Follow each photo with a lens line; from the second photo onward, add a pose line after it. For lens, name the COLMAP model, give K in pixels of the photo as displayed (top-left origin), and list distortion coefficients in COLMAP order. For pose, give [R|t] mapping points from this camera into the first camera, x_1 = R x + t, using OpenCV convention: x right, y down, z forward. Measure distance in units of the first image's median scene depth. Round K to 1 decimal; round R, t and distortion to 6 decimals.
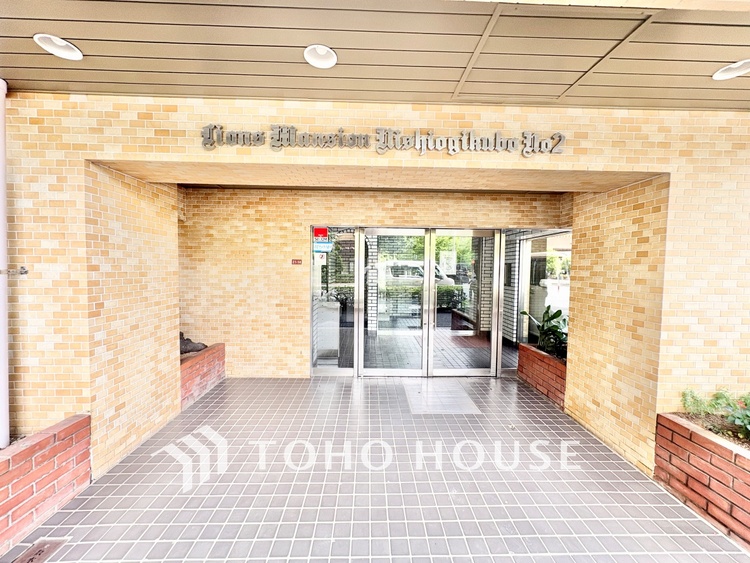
lens RADIAL K [[299.6, 0, 375.6], [0, 299.6, 281.4], [0, 0, 1]] dist [-0.000021, 0.000082]
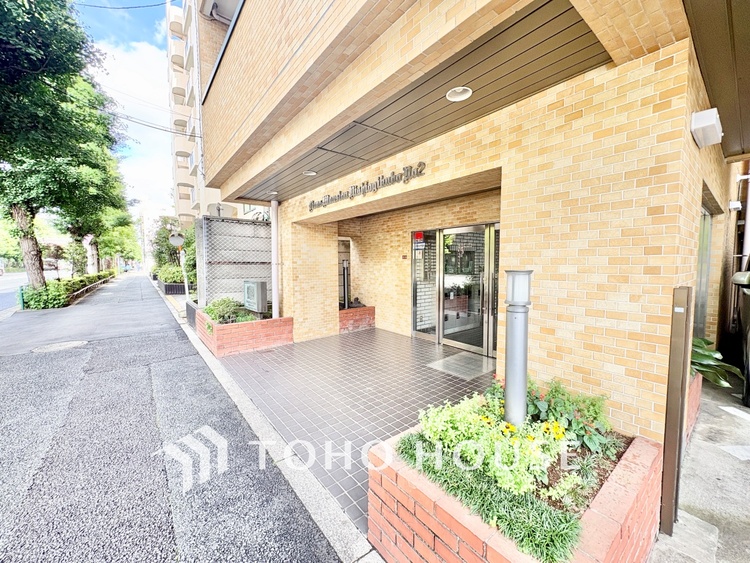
lens RADIAL K [[299.6, 0, 375.7], [0, 299.6, 281.1], [0, 0, 1]] dist [-0.000021, 0.000082]
pose [[0.599820, 0.034316, -0.799399, 1.263249], [-0.022563, 0.999408, 0.025971, 0.027770], [0.799817, 0.002459, 0.600239, -0.013461]]
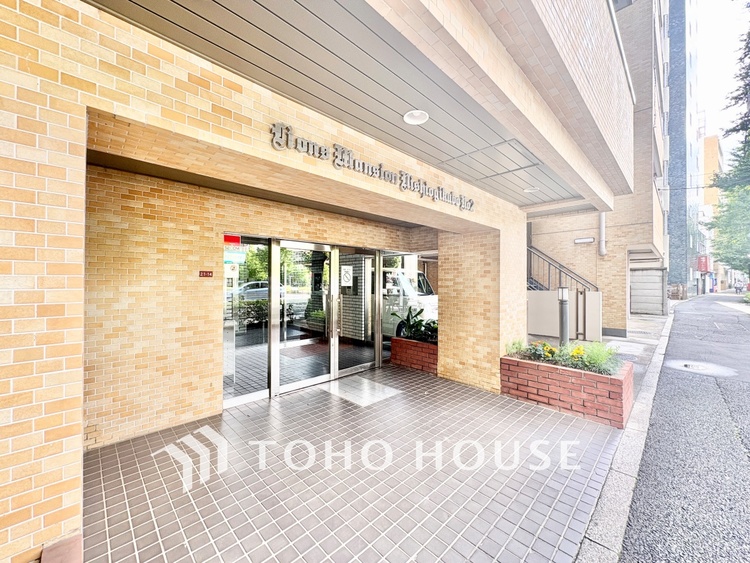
lens RADIAL K [[299.6, 0, 376.4], [0, 299.6, 281.6], [0, 0, 1]] dist [-0.000021, 0.000082]
pose [[0.730370, -0.008689, 0.682997, -0.721858], [0.037545, 0.998918, -0.027441, -0.006093], [-0.682020, 0.045685, 0.729906, 0.122569]]
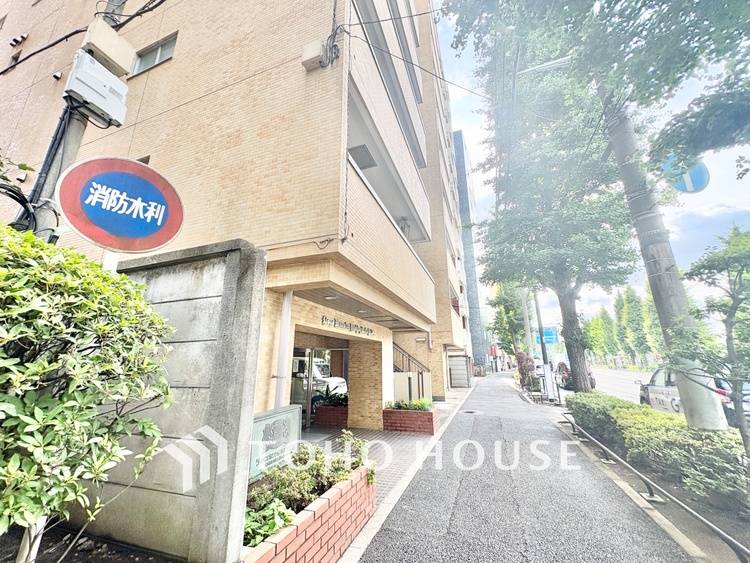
lens RADIAL K [[299.6, 0, 375.9], [0, 299.6, 282.5], [0, 0, 1]] dist [-0.000021, 0.000082]
pose [[0.369575, 0.230778, 0.900087, -2.148587], [0.051044, 0.962162, -0.267653, -0.052640], [-0.927798, 0.144862, 0.343811, -0.292551]]
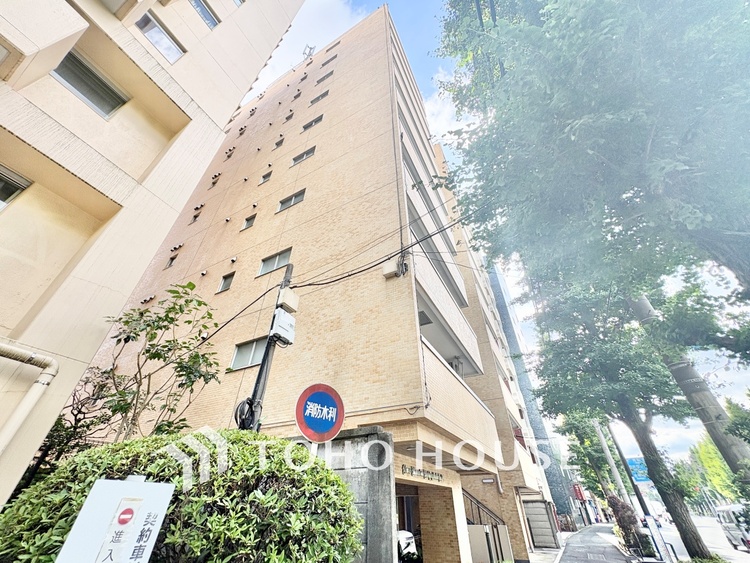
lens RADIAL K [[299.6, 0, 376.0], [0, 299.6, 282.8], [0, 0, 1]] dist [-0.000021, 0.000082]
pose [[0.498390, 0.514101, 0.698074, -2.814281], [0.042655, 0.789688, -0.612024, -0.101338], [-0.865903, 0.334803, 0.371643, -0.372334]]
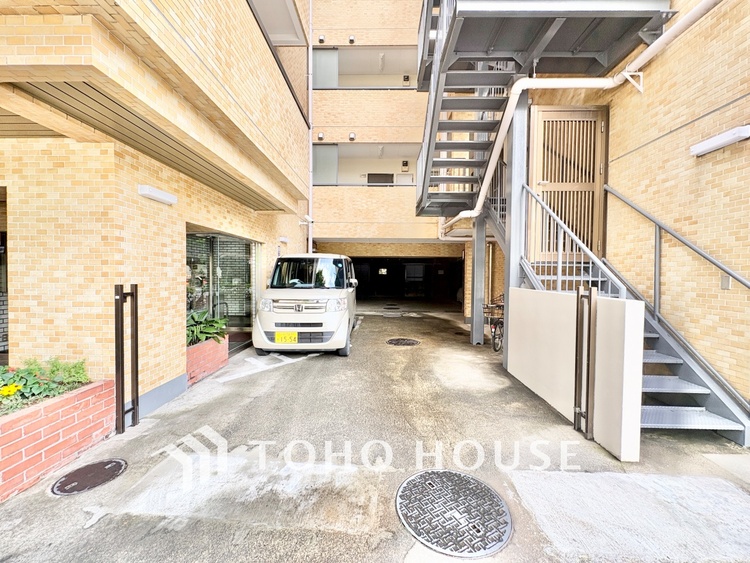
lens RADIAL K [[299.6, 0, 375.6], [0, 299.6, 281.1], [0, 0, 1]] dist [-0.000021, 0.000082]
pose [[0.999058, -0.002385, -0.043331, 2.062699], [0.001535, 0.999806, -0.019649, 0.052315], [0.043370, 0.019564, 0.998868, -0.153908]]
